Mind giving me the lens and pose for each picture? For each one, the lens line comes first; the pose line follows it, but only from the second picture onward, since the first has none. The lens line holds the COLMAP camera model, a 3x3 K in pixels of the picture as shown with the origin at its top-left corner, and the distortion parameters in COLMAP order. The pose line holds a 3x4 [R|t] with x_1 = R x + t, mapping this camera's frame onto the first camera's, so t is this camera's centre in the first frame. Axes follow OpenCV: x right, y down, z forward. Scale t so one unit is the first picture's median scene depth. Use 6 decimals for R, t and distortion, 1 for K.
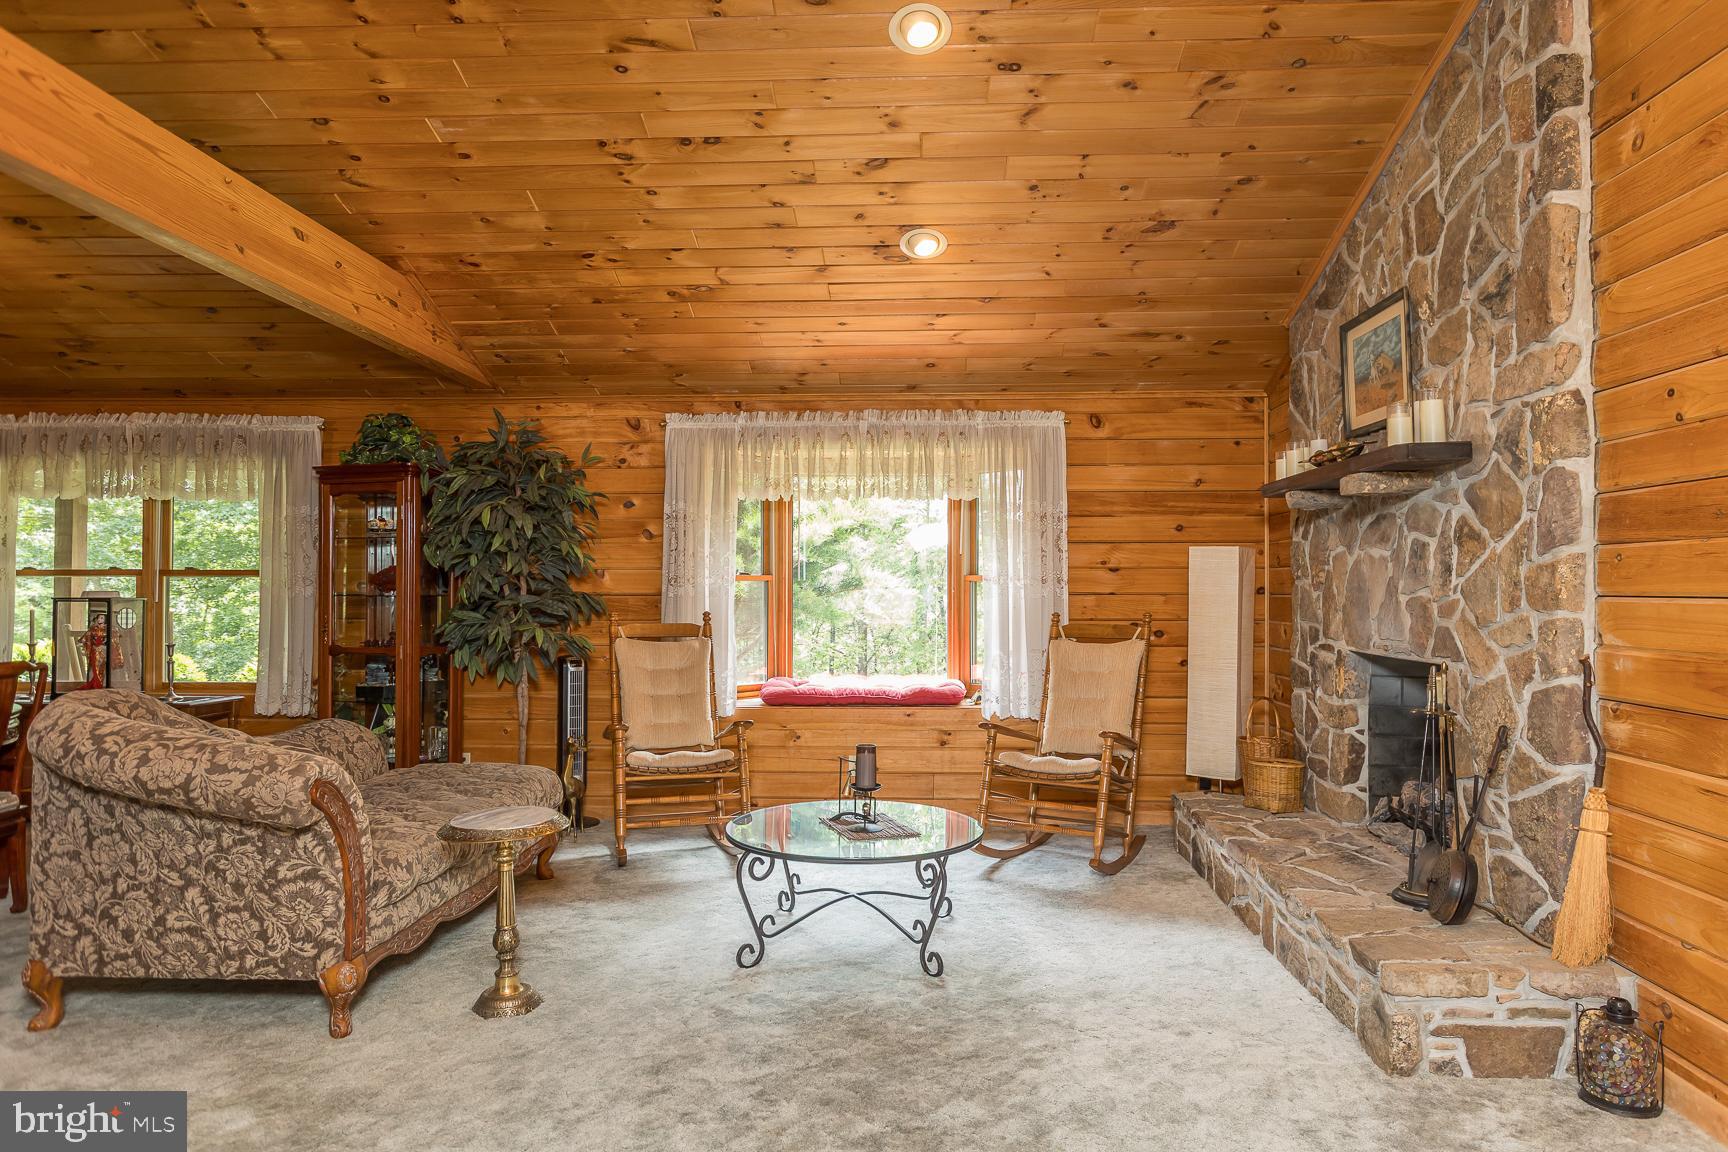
lens RADIAL K [[1096.8, 0, 894.3], [0, 1096.8, 555.8], [0, 0, 1]] dist [-0.009707, 0.010864]
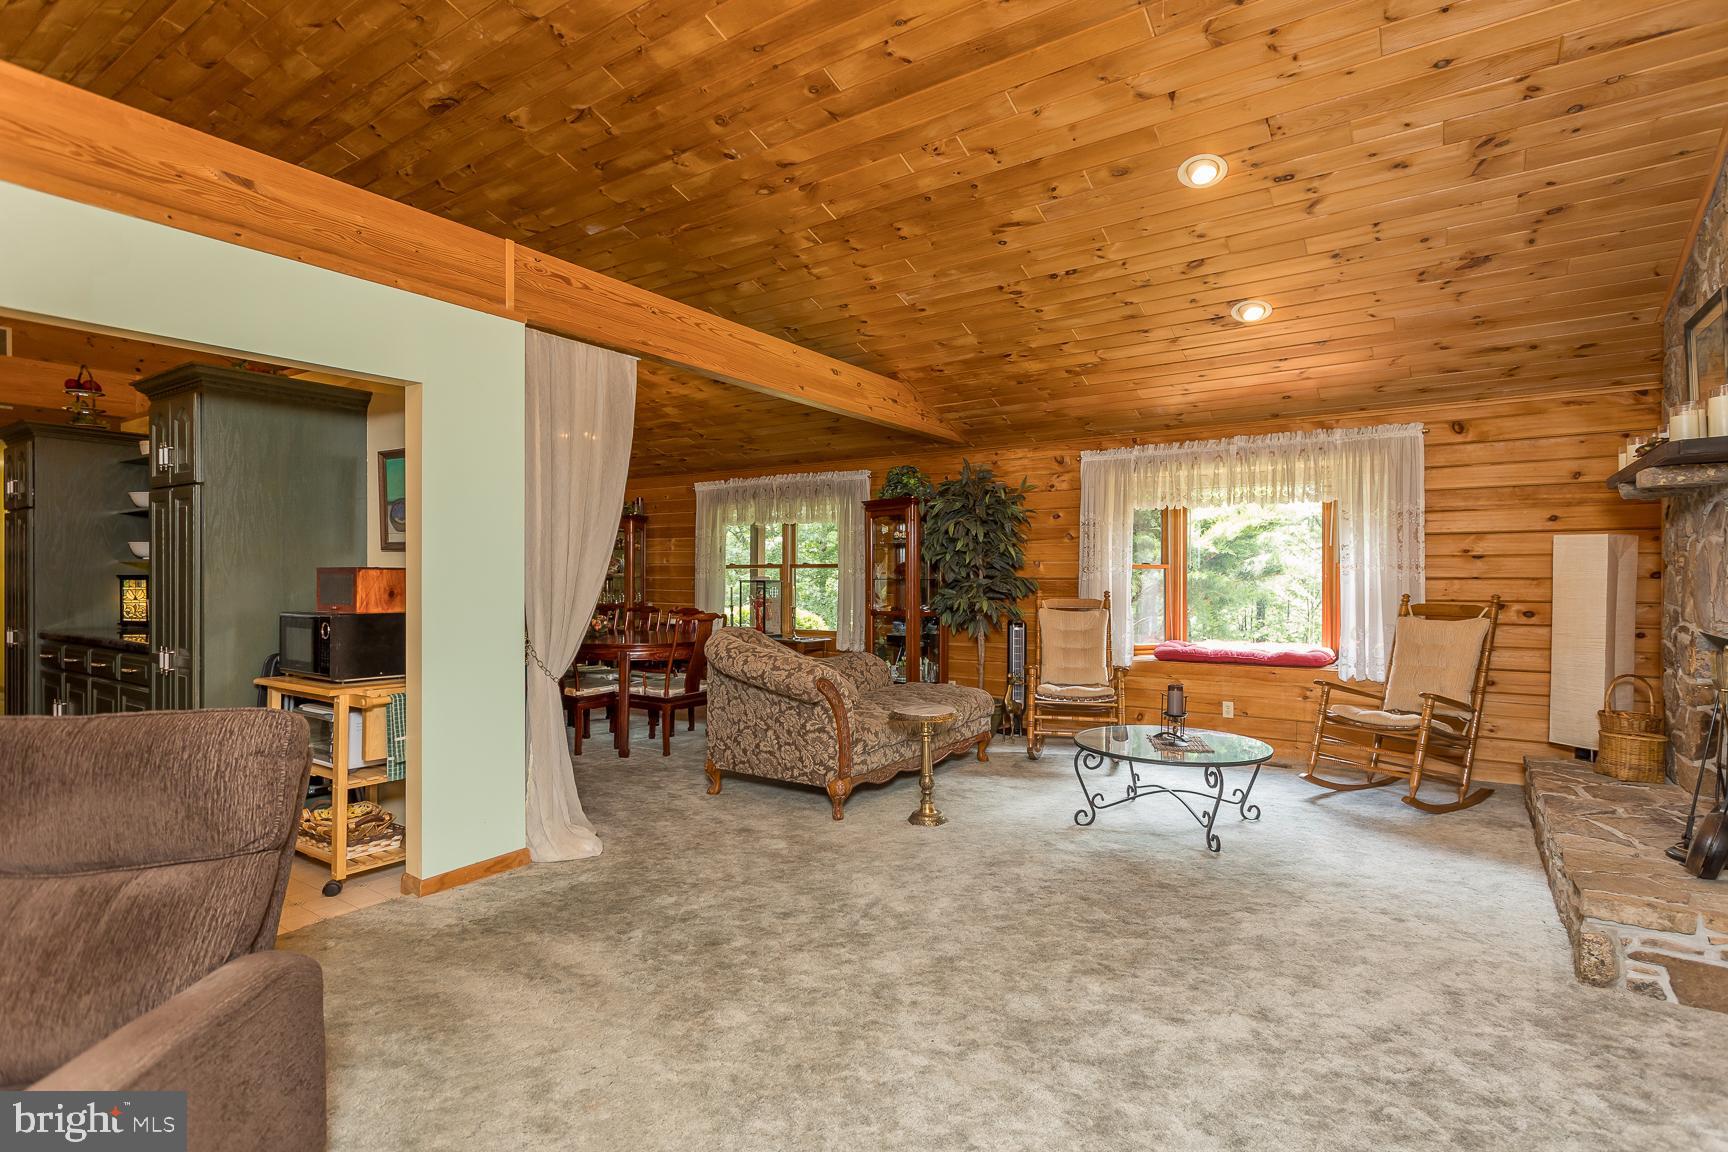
lens RADIAL K [[829.7, 0, 872.6], [0, 829.7, 547.2], [0, 0, 1]] dist [0.003635, 0.001979]
pose [[0.863031, -0.019608, -0.504771, 0.133609], [0.017971, 0.999806, -0.008111, -0.002386], [0.504832, -0.002072, 0.863215, -0.088325]]
